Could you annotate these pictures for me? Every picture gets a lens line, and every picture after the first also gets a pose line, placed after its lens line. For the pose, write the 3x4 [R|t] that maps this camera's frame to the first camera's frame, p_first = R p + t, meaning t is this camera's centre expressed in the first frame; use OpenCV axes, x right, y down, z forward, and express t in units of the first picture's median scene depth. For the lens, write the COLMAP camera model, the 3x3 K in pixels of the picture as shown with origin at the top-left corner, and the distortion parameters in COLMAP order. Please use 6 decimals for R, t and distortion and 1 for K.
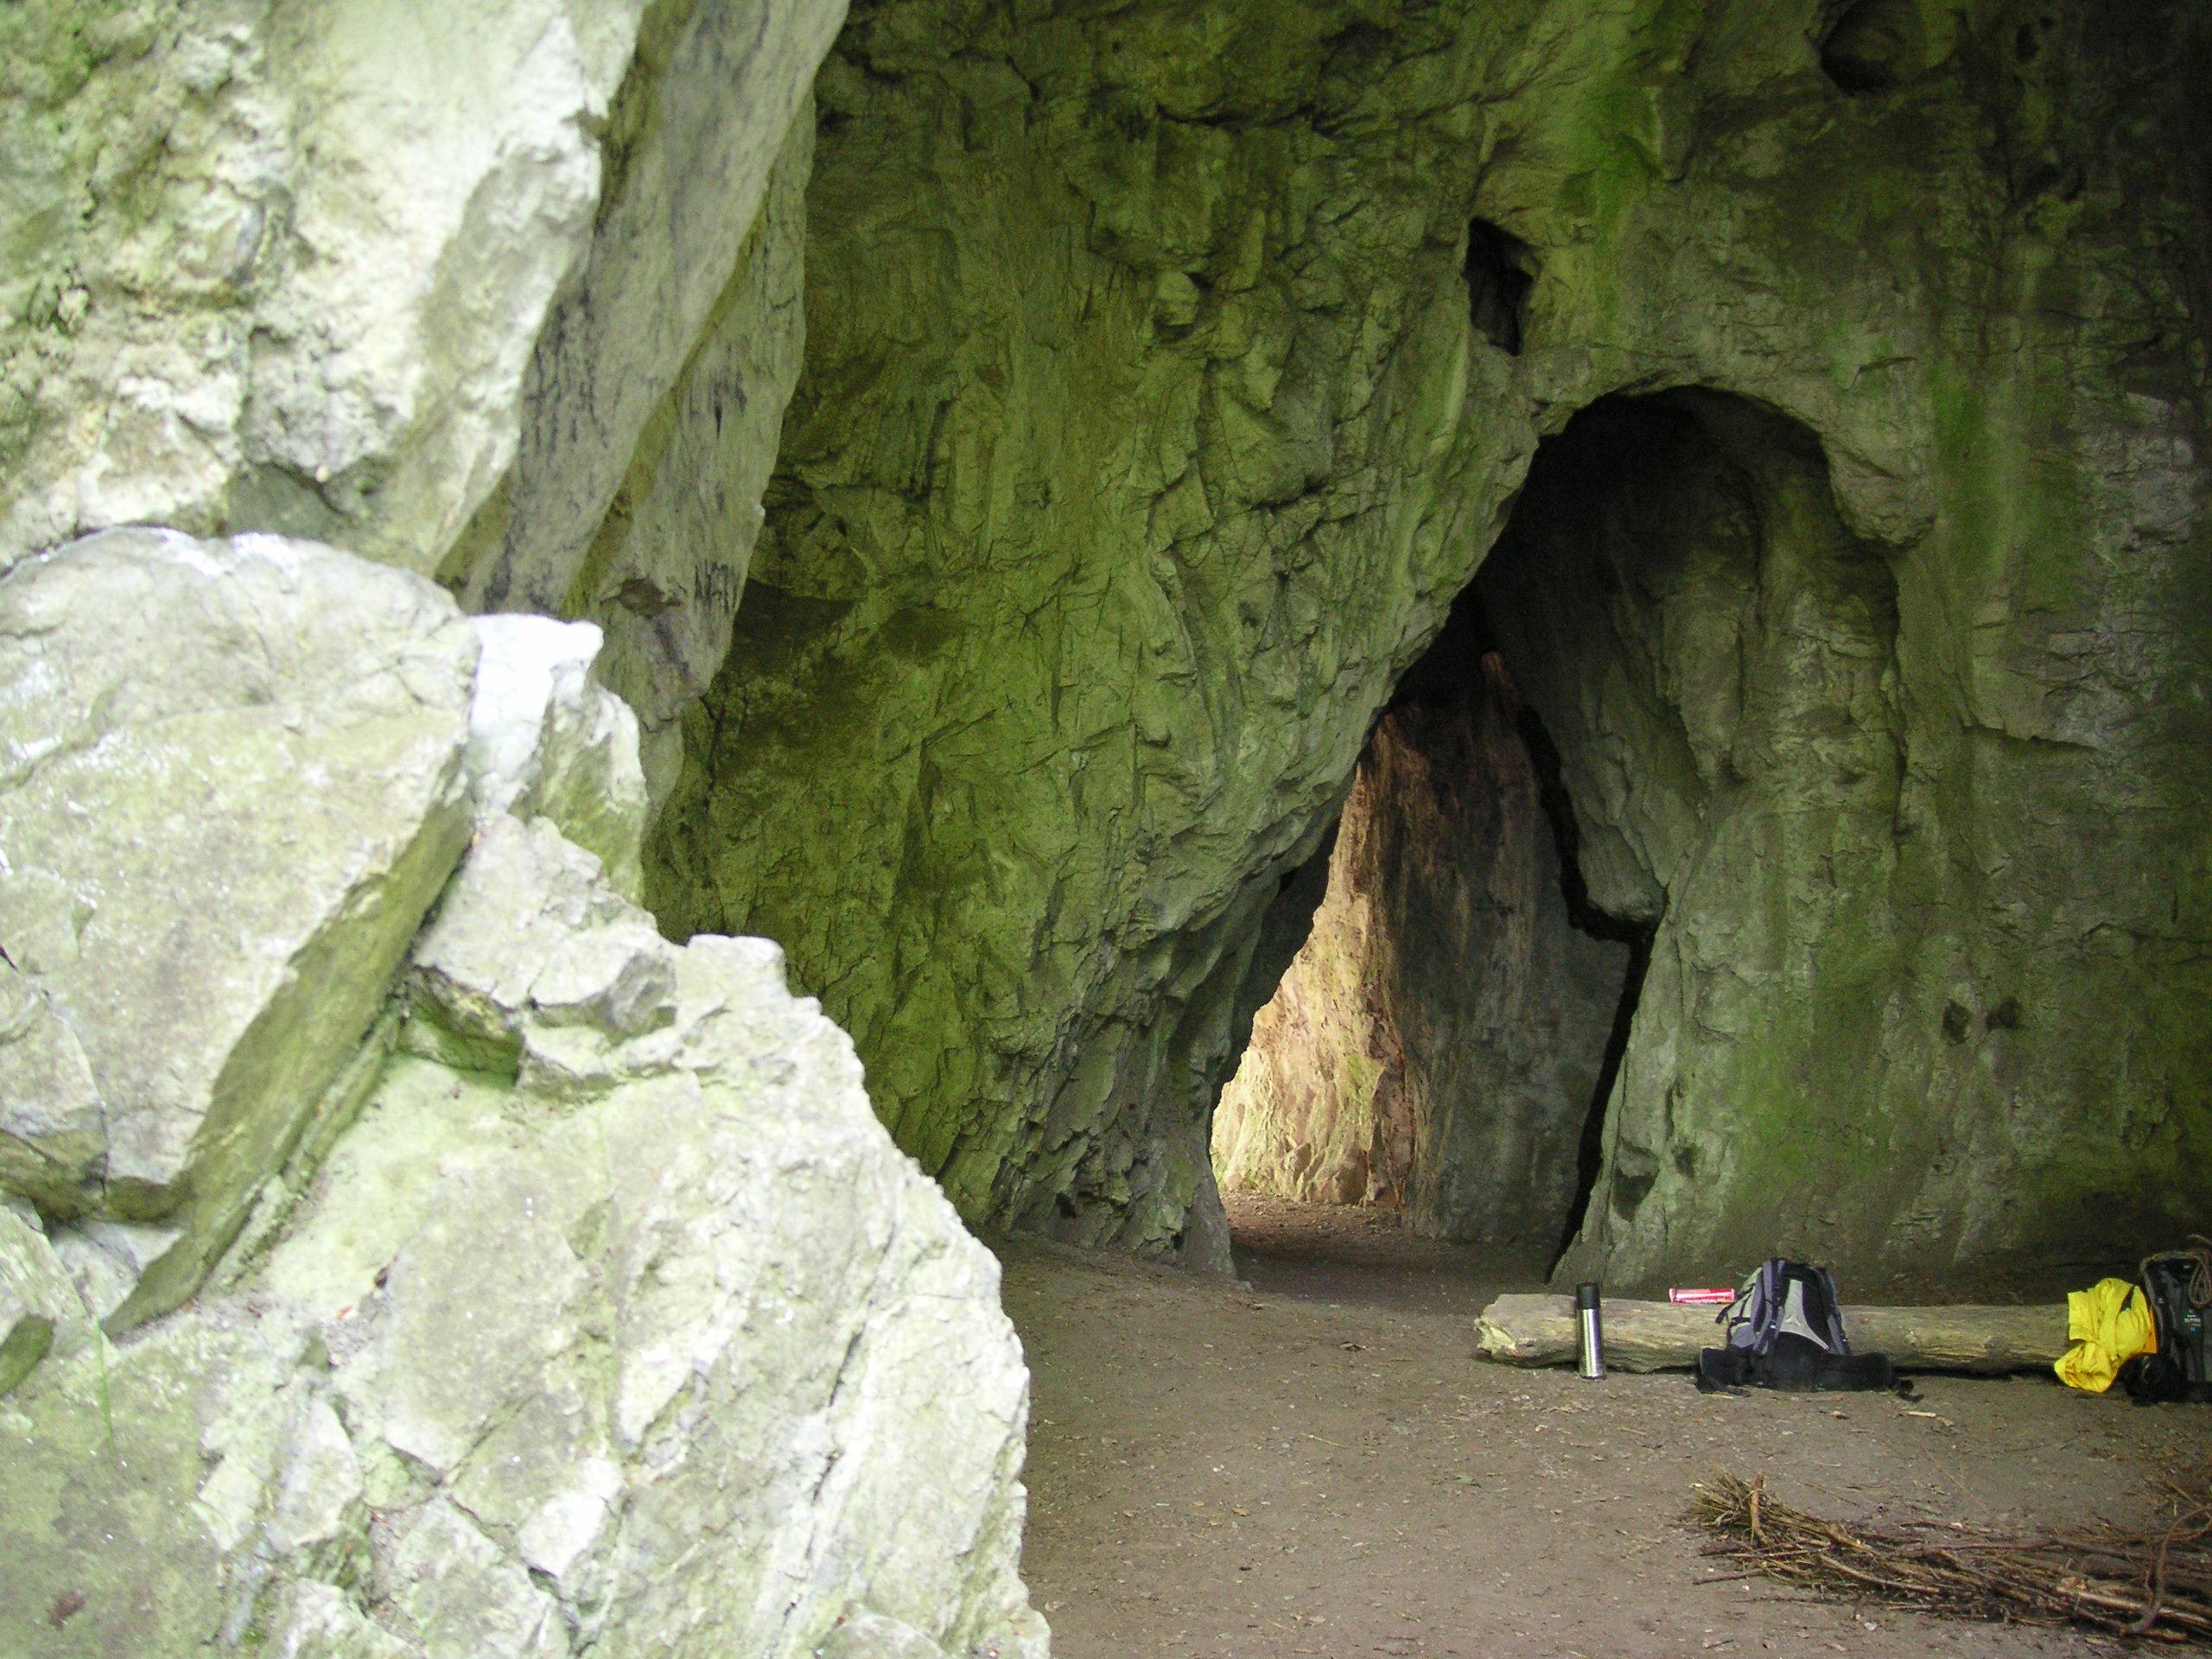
lens RADIAL K [[2449.4, 0, 1106.0], [0, 2449.4, 829.5], [0, 0, 1]] dist [-0.143069, -0.022616]
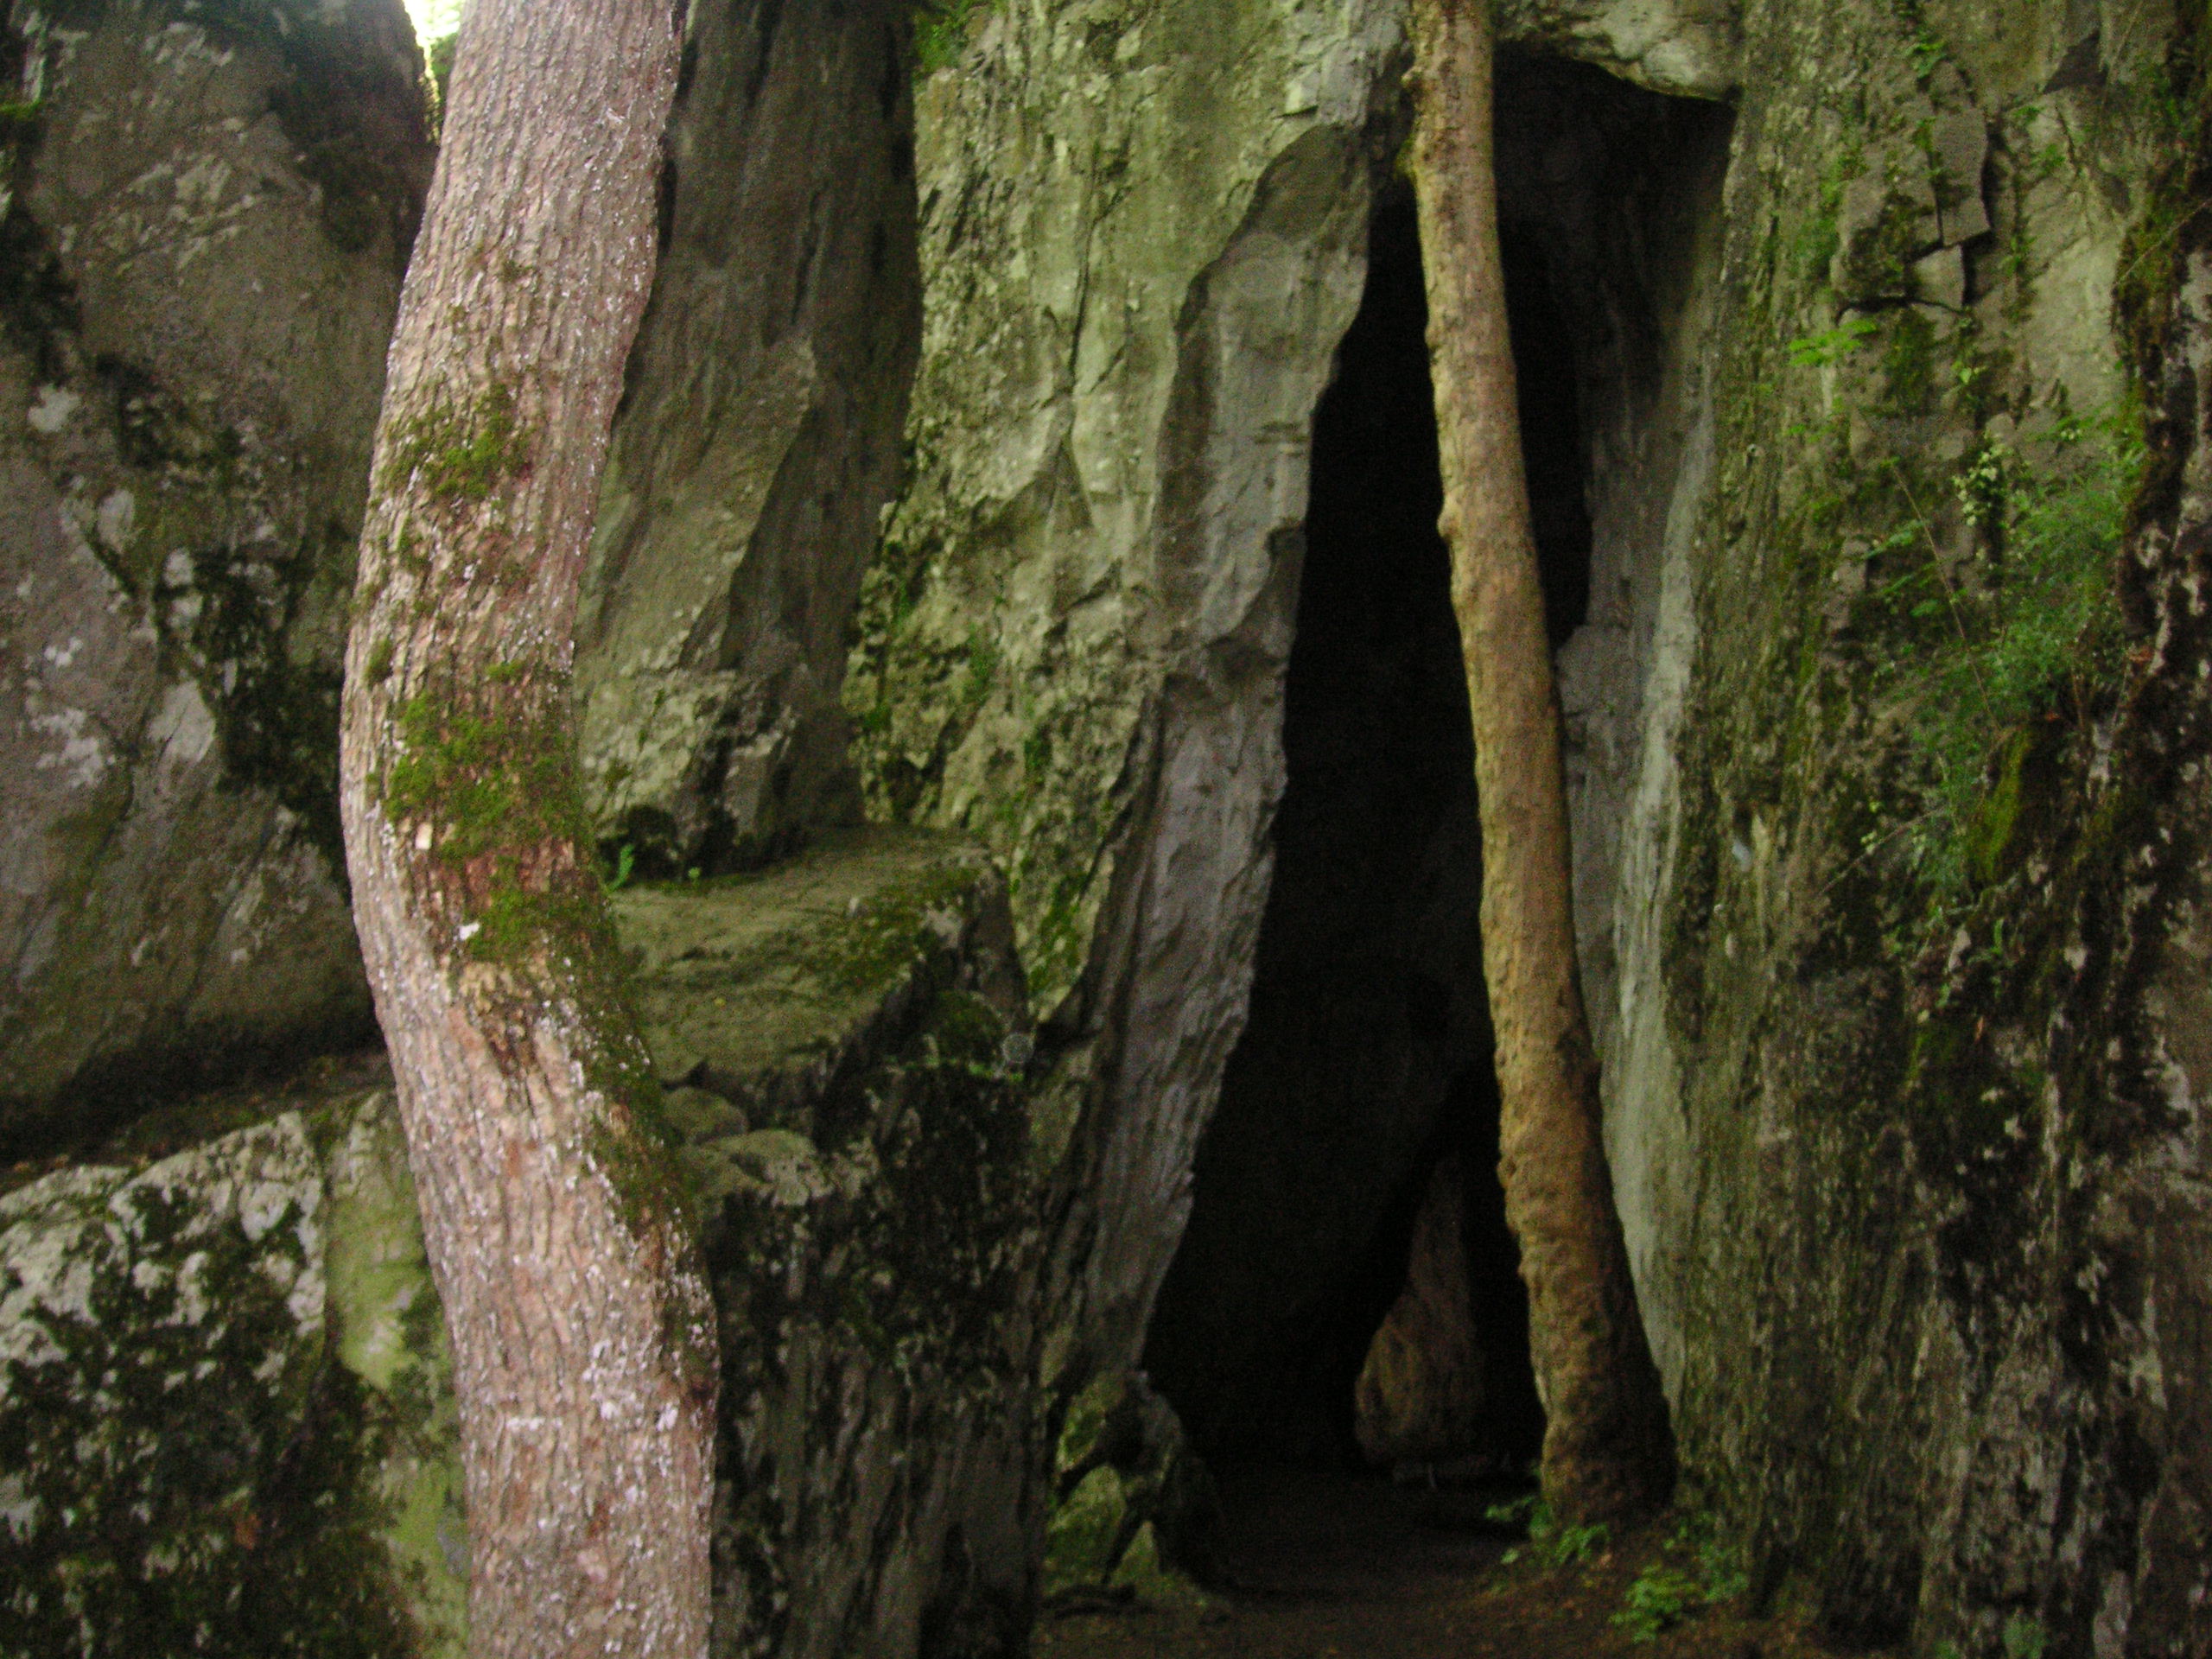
lens RADIAL K [[2449.4, 0, 1106.0], [0, 2449.4, 829.5], [0, 0, 1]] dist [-0.143069, -0.022616]
pose [[0.992233, -0.066250, -0.105283, 0.121463], [0.054123, 0.991990, -0.114134, -0.157358], [0.112001, 0.107549, 0.987871, -1.297547]]
